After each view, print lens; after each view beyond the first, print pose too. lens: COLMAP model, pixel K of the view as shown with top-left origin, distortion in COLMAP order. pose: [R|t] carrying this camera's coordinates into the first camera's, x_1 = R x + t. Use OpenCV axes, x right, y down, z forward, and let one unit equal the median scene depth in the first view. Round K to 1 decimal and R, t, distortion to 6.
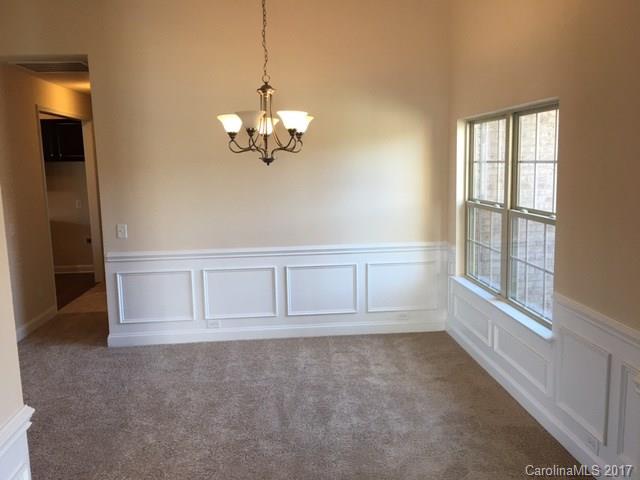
lens RADIAL K [[543.6, 0, 320.0], [0, 543.6, 240.0], [0, 0, 1]] dist [0.083006, -0.002898]
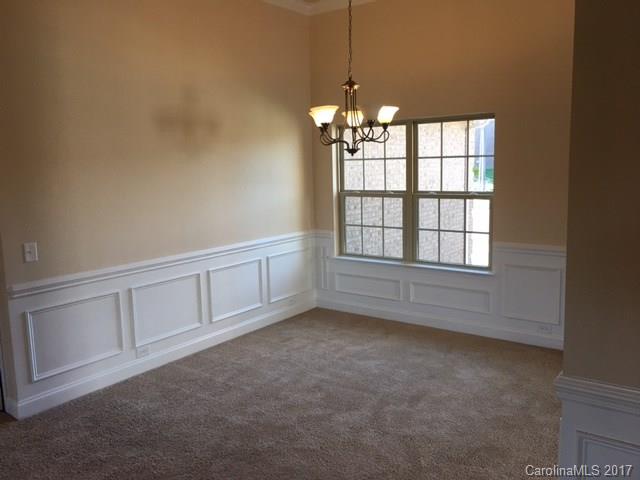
lens RADIAL K [[537.2, 0, 320.0], [0, 537.2, 240.0], [0, 0, 1]] dist [0.072532, -0.006269]
pose [[0.665612, -0.102760, 0.739190, -0.637791], [0.121765, 0.992156, 0.028282, -0.006378], [-0.736298, 0.071183, 0.672903, 0.236272]]
